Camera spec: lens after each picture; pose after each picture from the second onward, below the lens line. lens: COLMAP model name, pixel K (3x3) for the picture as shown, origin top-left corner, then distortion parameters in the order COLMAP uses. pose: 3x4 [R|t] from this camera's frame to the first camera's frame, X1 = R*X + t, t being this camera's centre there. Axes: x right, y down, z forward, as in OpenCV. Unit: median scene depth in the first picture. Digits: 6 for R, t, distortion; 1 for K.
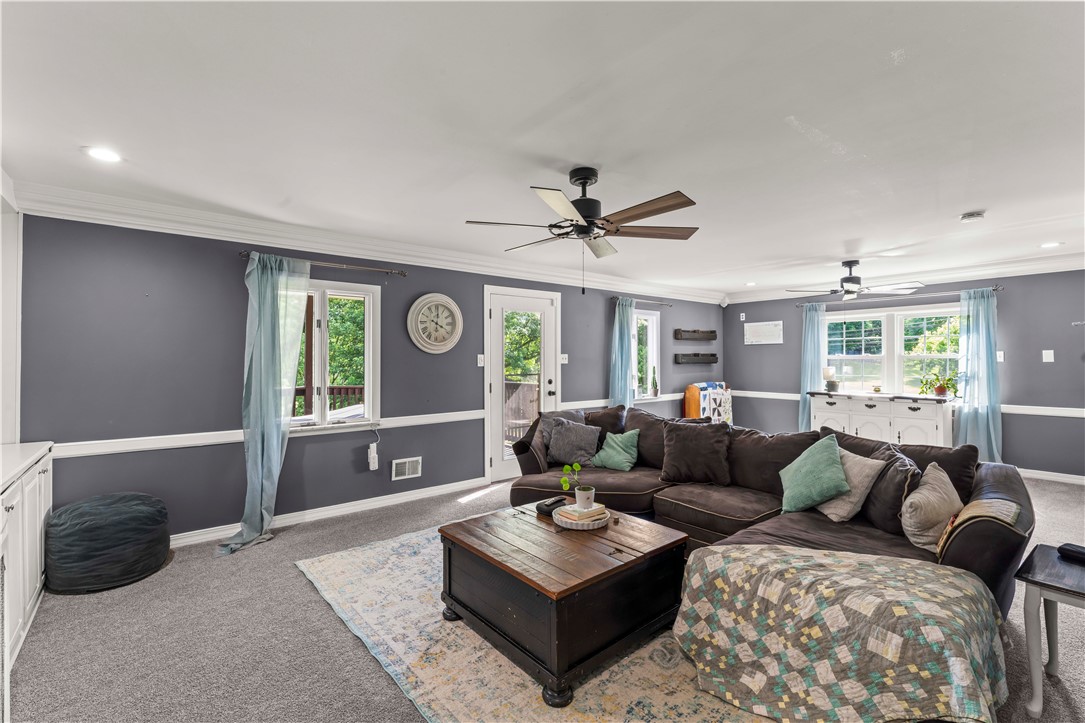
lens RADIAL K [[467.0, 0, 539.2], [0, 467.0, 354.2], [0, 0, 1]] dist [0.000839, -0.000297]
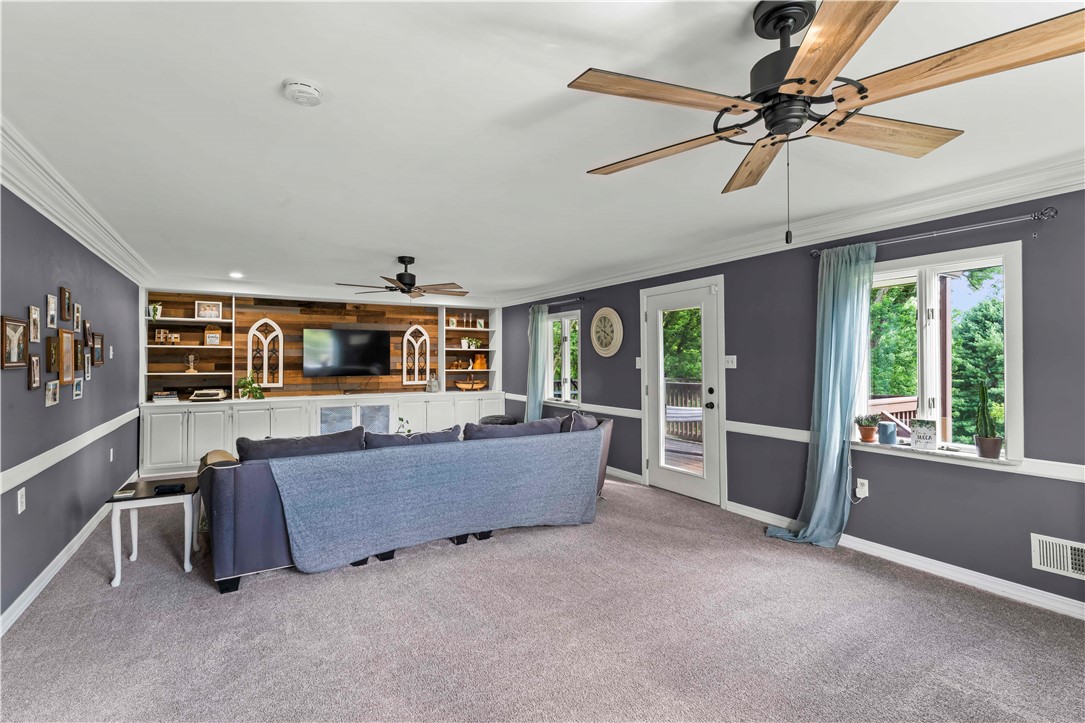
lens RADIAL K [[493.3, 0, 537.9], [0, 493.3, 360.0], [0, 0, 1]] dist [-0.004566, -0.000184]
pose [[-0.139001, -0.003656, -0.990286, 1.005073], [0.003114, 0.999987, -0.004128, 0.010752], [0.990287, -0.003657, -0.138988, 0.931229]]
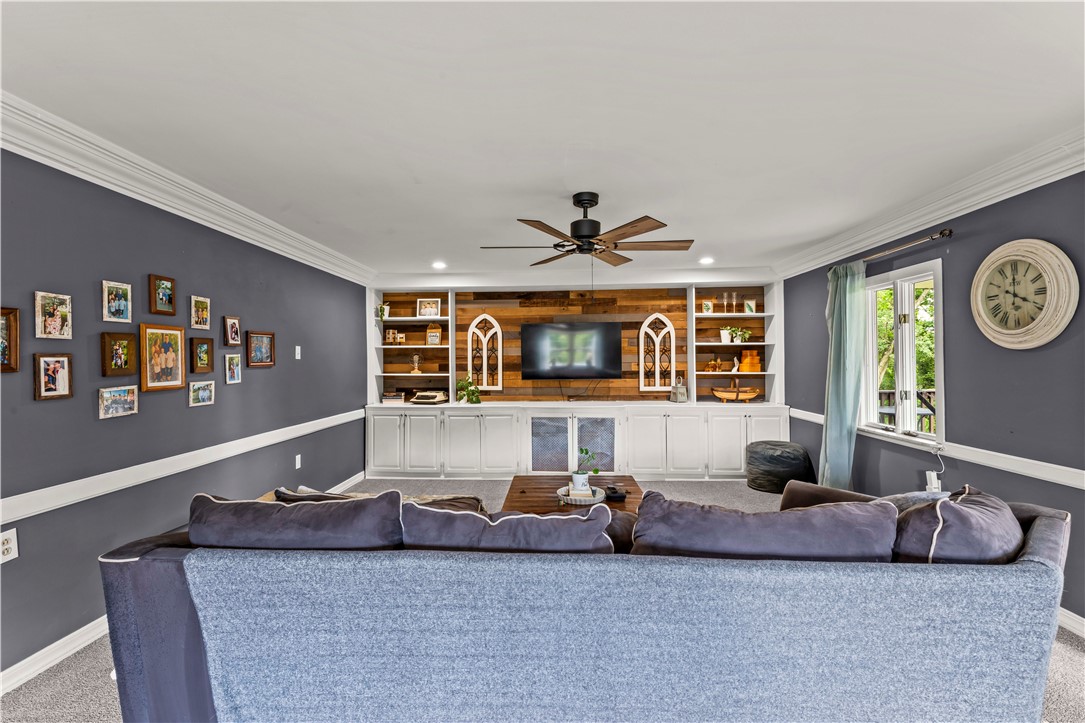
lens RADIAL K [[467.0, 0, 541.6], [0, 467.0, 358.8], [0, 0, 1]] dist [0.000839, -0.000297]
pose [[-0.673313, -0.002387, -0.739354, 0.531725], [0.006024, 0.999944, -0.008715, 0.010599], [0.739333, -0.010322, -0.673261, 0.886263]]
